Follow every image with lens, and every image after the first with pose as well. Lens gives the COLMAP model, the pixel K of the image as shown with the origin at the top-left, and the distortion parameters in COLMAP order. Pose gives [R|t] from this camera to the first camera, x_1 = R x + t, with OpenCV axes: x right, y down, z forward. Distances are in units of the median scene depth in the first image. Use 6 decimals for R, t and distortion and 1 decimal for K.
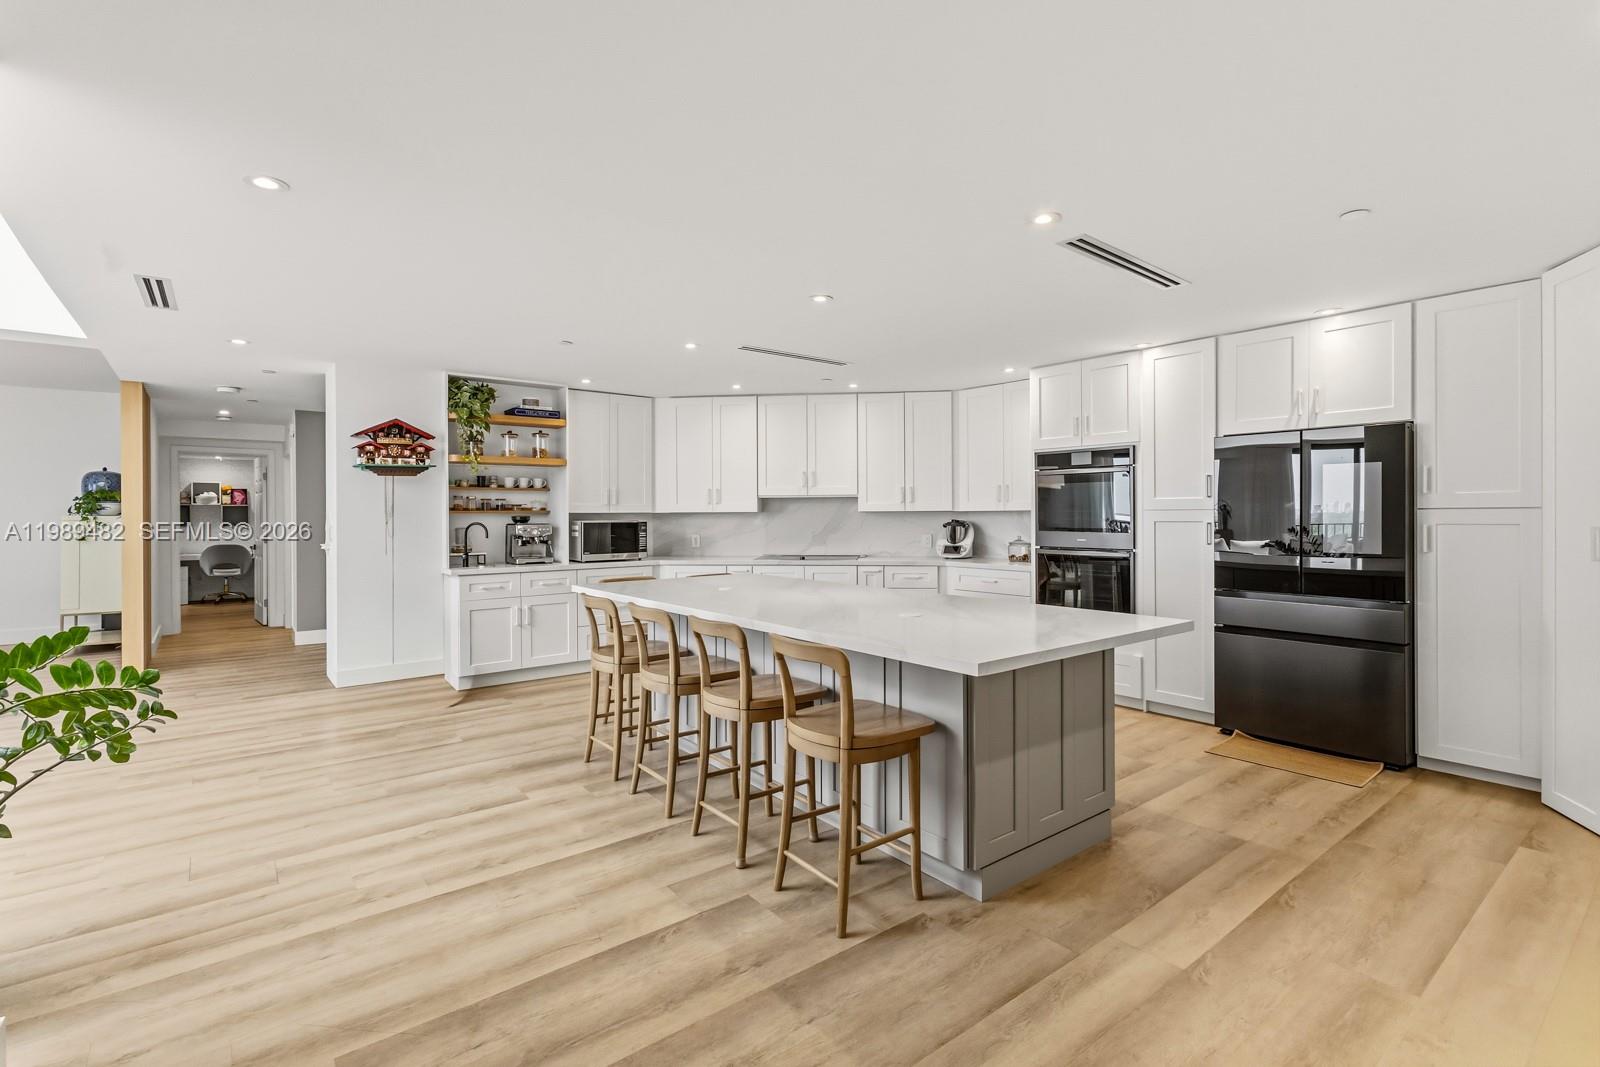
lens RADIAL K [[742.1, 0, 816.7], [0, 742.1, 509.9], [0, 0, 1]] dist [0.011793, 0.000188]
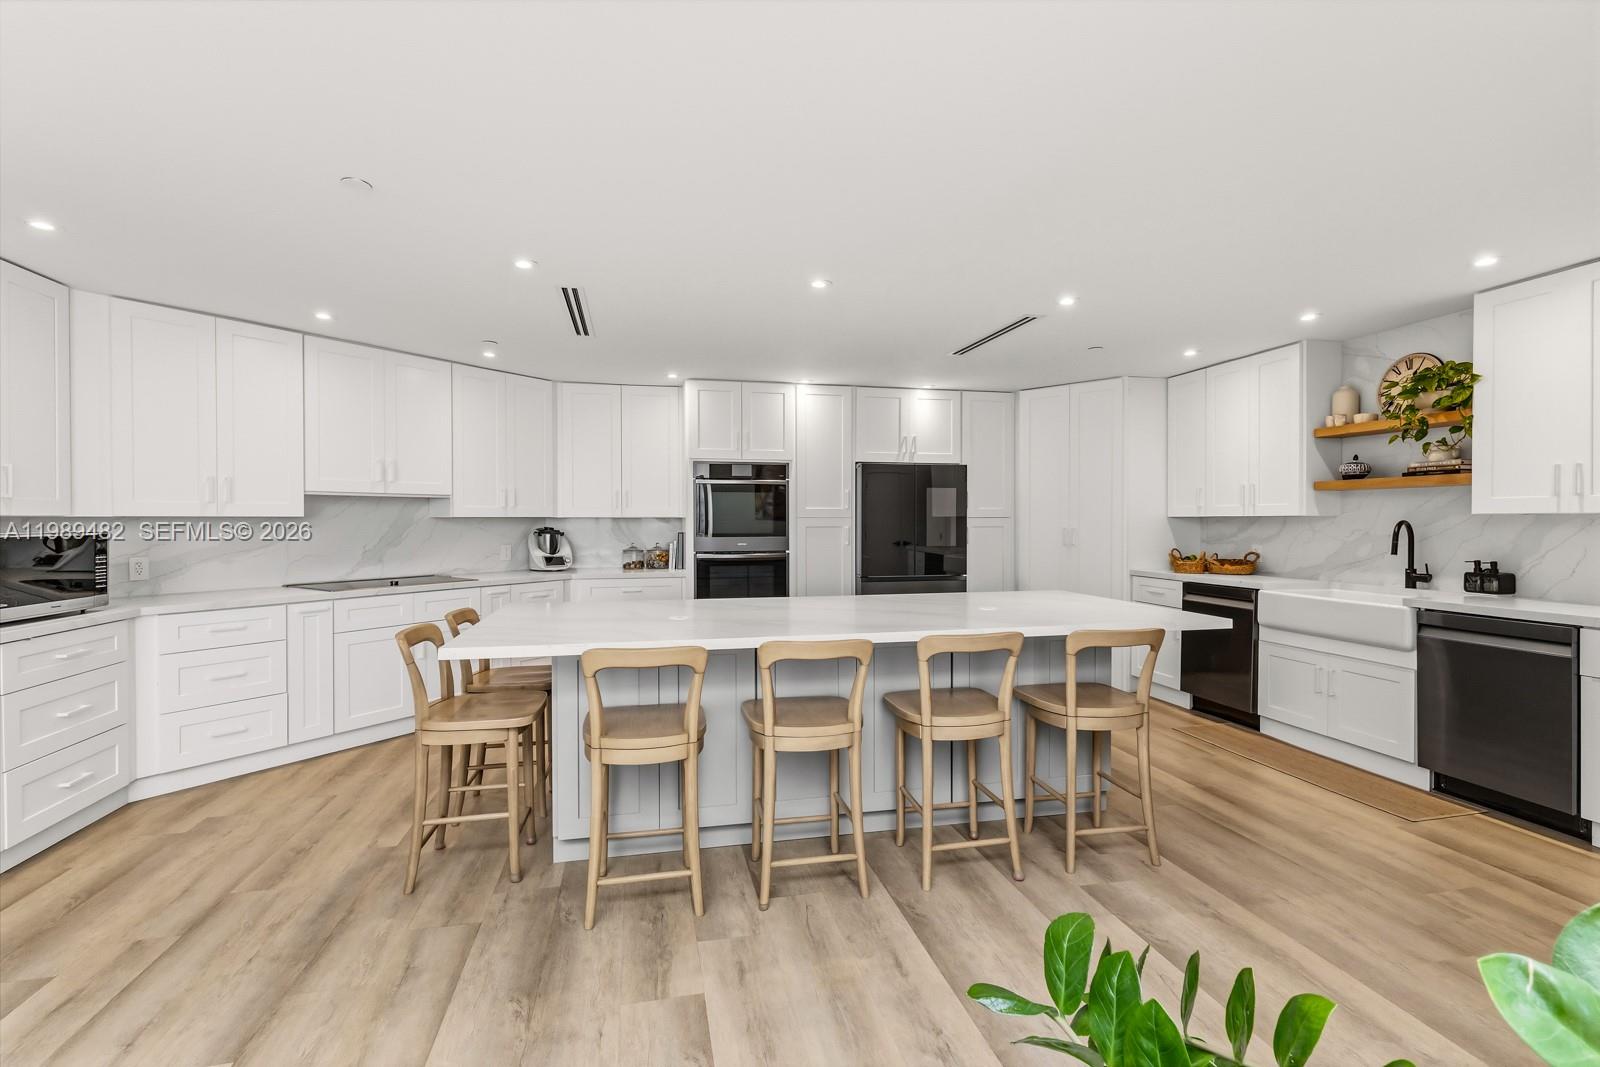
lens RADIAL K [[727.3, 0, 800.7], [0, 727.3, 526.6], [0, 0, 1]] dist [0.009747, 0.000552]
pose [[0.443565, -0.003980, 0.896233, -0.494170], [-0.005780, 0.999957, 0.007301, 0.005063], [-0.896224, -0.008419, 0.443523, 0.380437]]
